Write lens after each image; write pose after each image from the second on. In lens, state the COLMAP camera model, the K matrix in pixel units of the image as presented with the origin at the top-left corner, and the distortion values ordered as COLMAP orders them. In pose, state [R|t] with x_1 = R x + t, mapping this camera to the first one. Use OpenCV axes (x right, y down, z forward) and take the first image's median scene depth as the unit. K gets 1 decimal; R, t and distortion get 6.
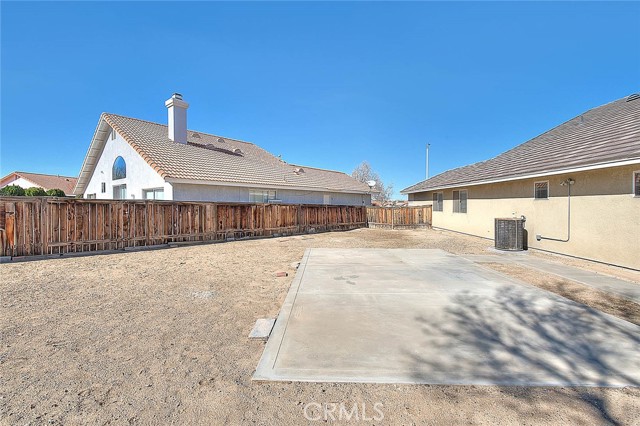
lens RADIAL K [[273.4, 0, 318.6], [0, 273.4, 207.7], [0, 0, 1]] dist [-0.010245, -0.000235]
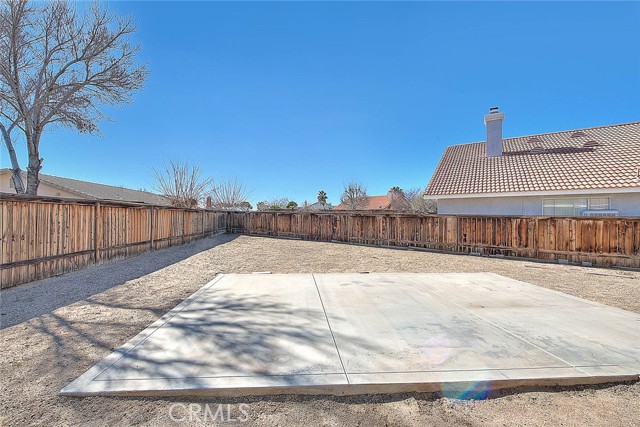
lens RADIAL K [[271.4, 0, 315.4], [0, 271.4, 215.9], [0, 0, 1]] dist [-0.000244, -0.000195]
pose [[0.094689, -0.005427, -0.995492, 0.783540], [-0.019746, 0.999778, -0.007328, 0.002315], [0.995311, 0.020350, 0.094560, 0.488566]]
